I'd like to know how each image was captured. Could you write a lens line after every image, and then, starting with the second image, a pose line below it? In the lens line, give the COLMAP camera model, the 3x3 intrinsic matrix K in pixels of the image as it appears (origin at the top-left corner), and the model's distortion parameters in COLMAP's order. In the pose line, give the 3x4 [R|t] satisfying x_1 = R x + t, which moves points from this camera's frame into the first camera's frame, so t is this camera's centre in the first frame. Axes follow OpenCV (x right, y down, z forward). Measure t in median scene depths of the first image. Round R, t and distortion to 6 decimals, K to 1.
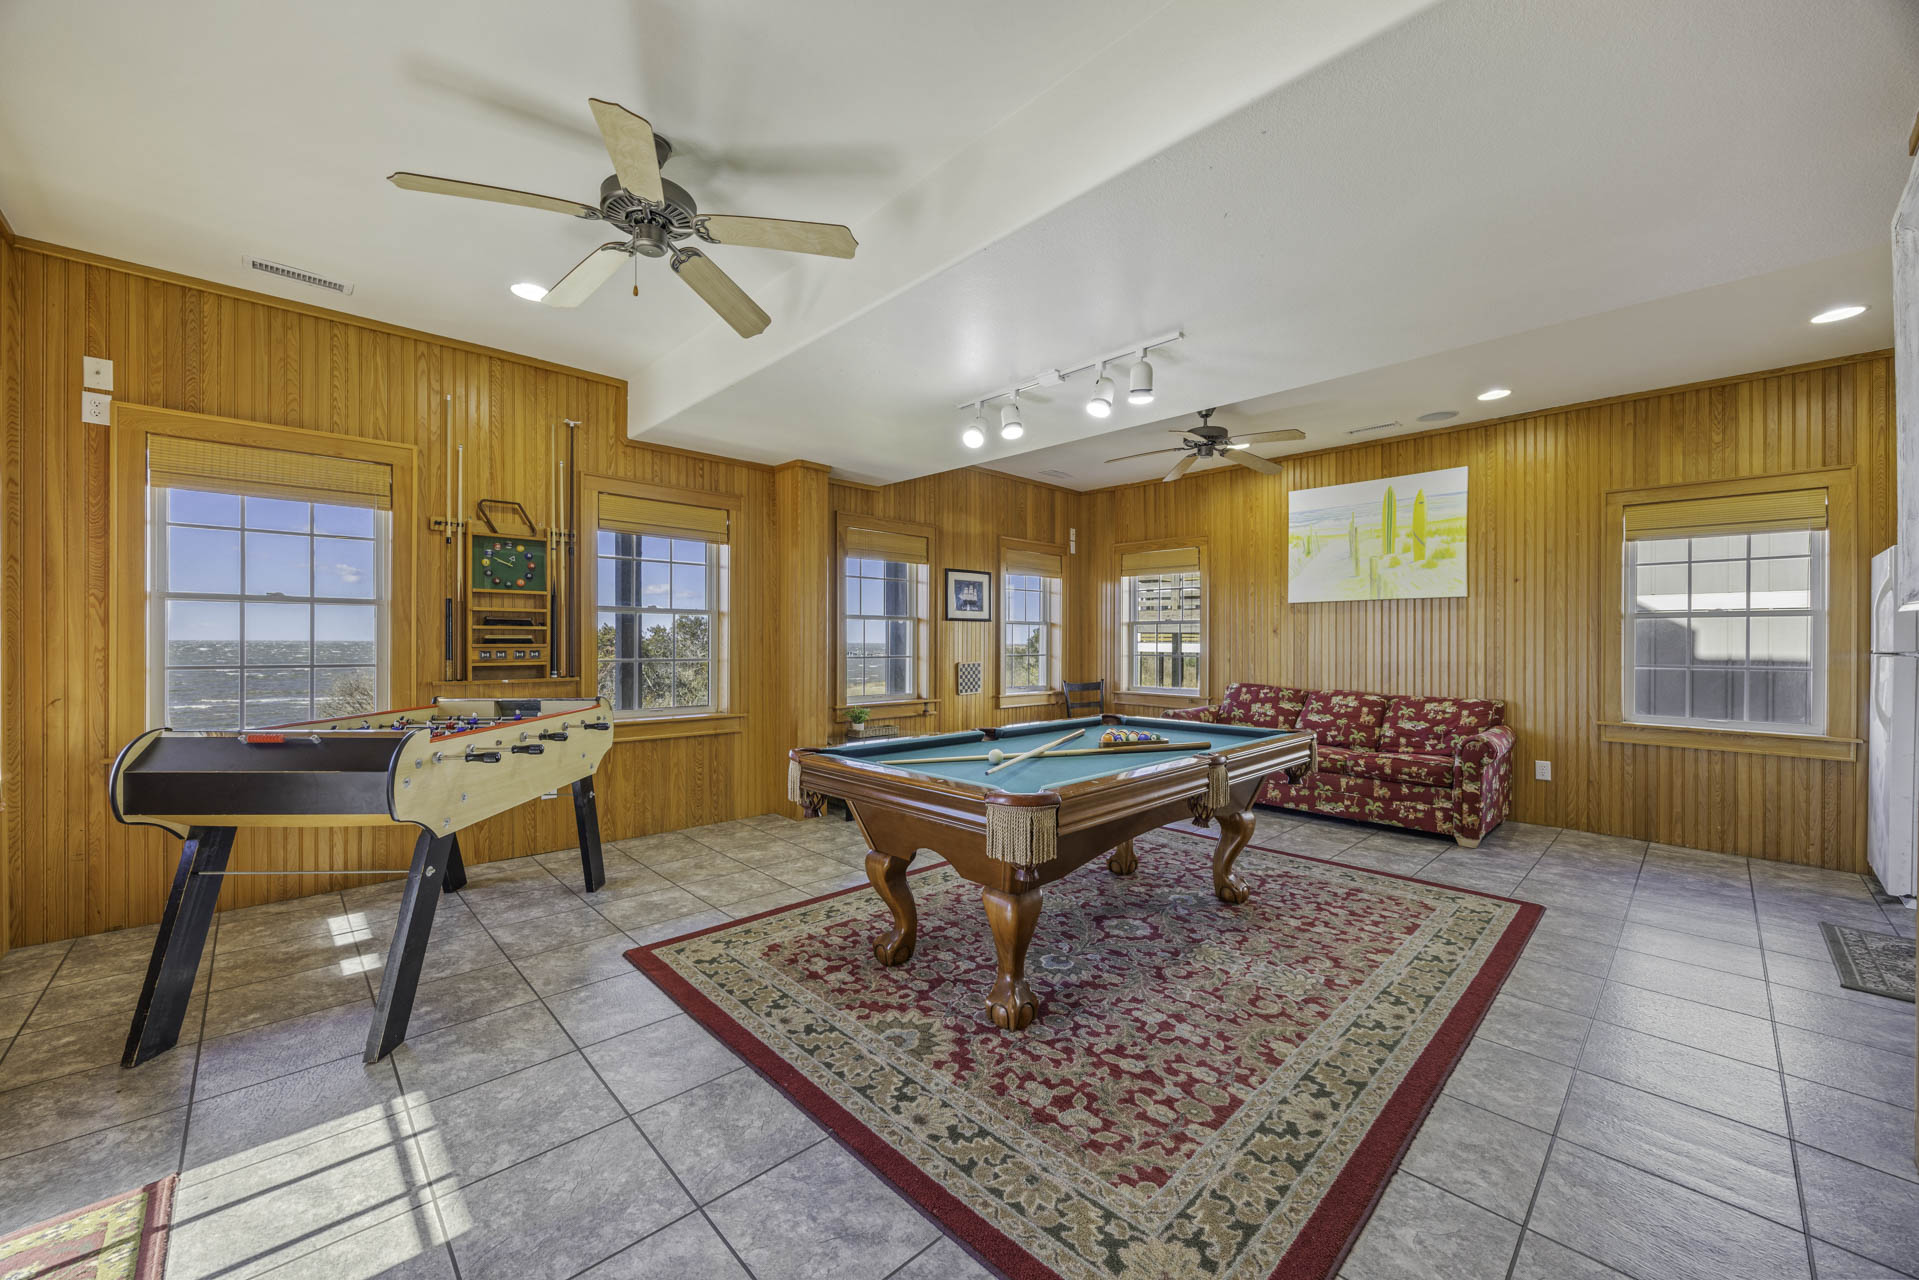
lens RADIAL K [[735.2, 0, 956.3], [0, 735.2, 640.5], [0, 0, 1]] dist [-0.003277, -0.000044]
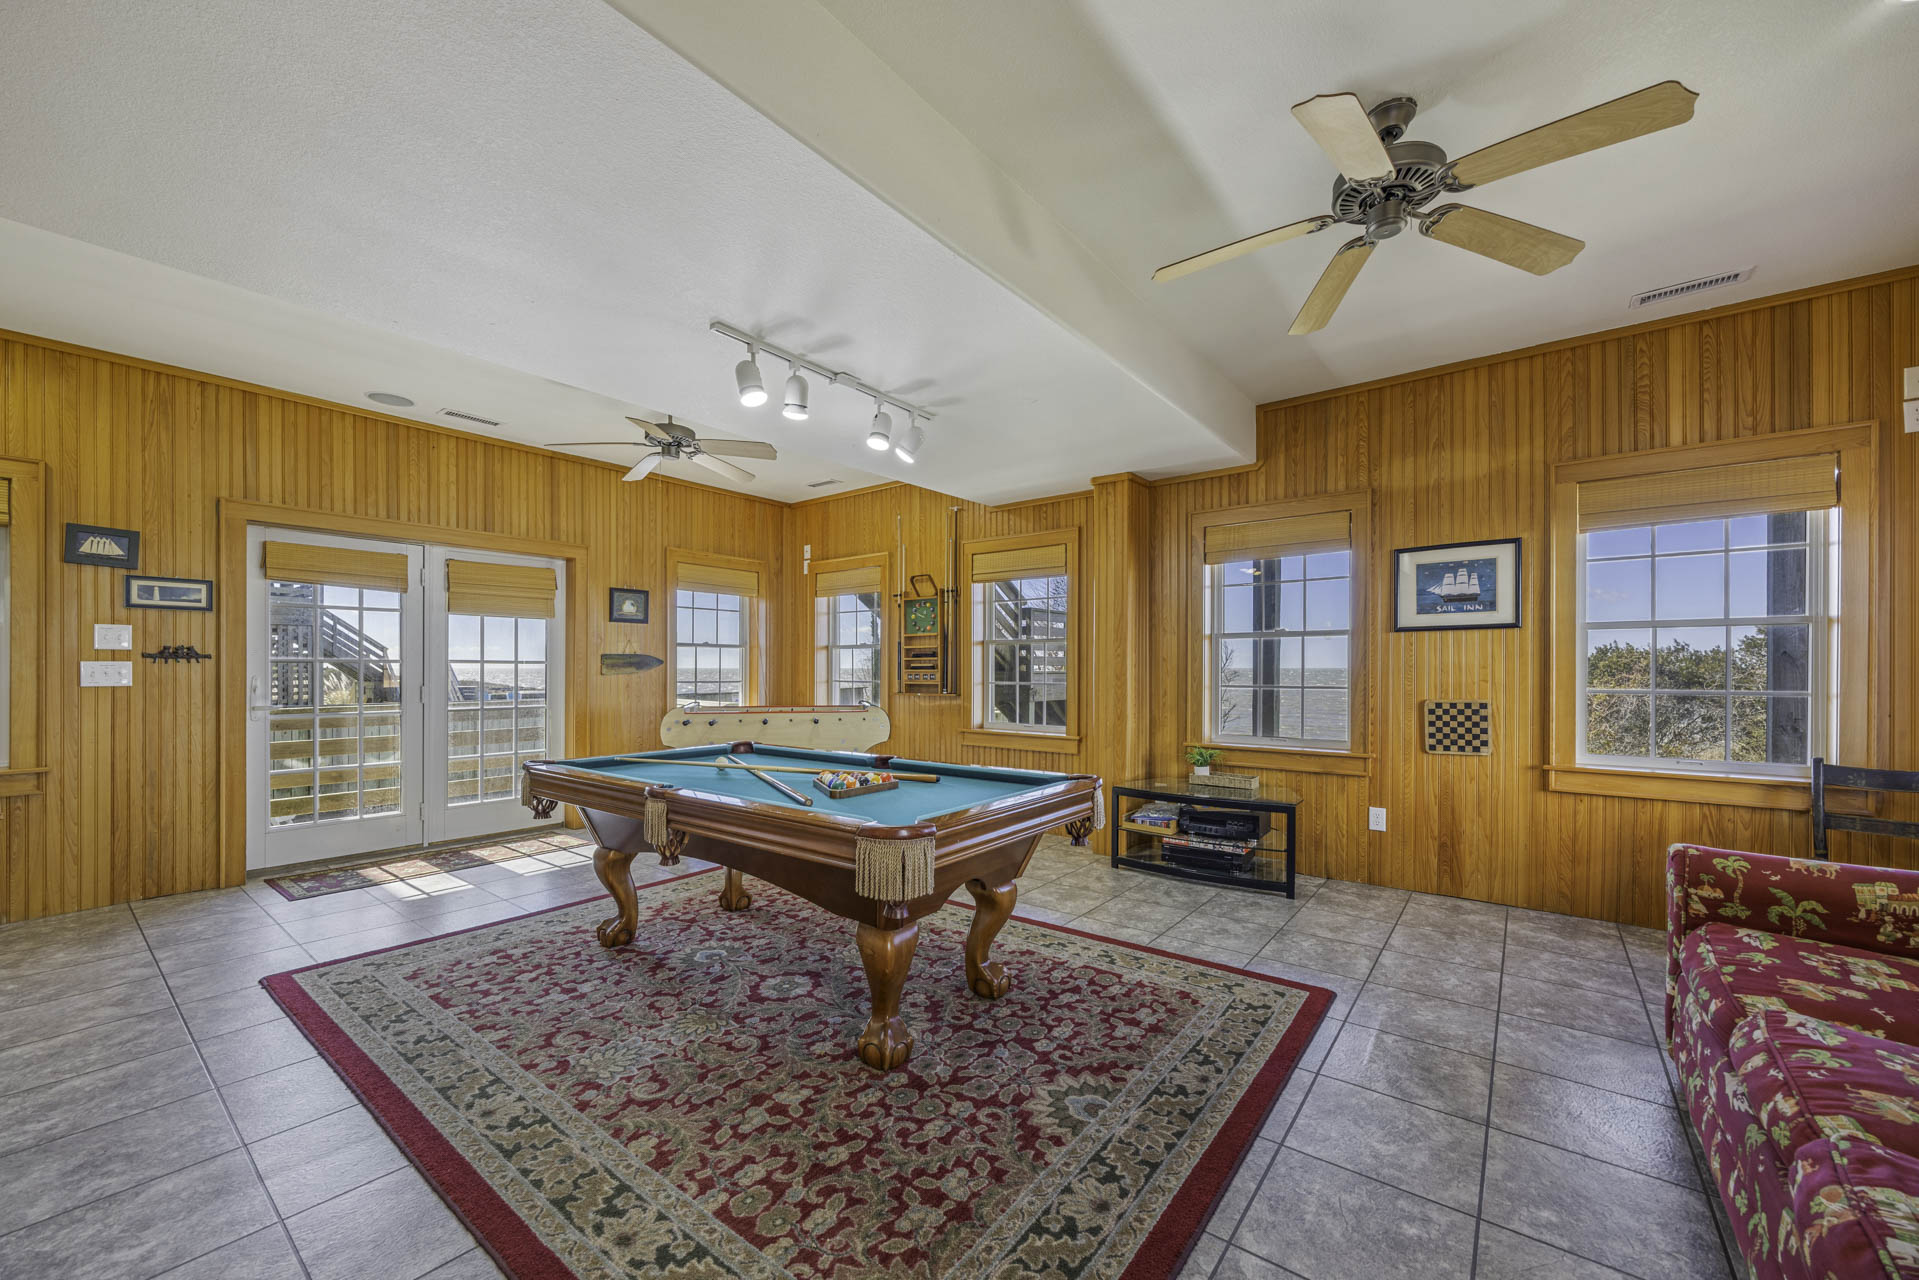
lens RADIAL K [[735.2, 0, 931.6], [0, 735.2, 672.5], [0, 0, 1]] dist [-0.003277, -0.000044]
pose [[0.124680, 0.002796, -0.992193, 1.144548], [0.004420, 0.999985, 0.003374, 0.007708], [0.992187, -0.004807, 0.124666, 1.072932]]
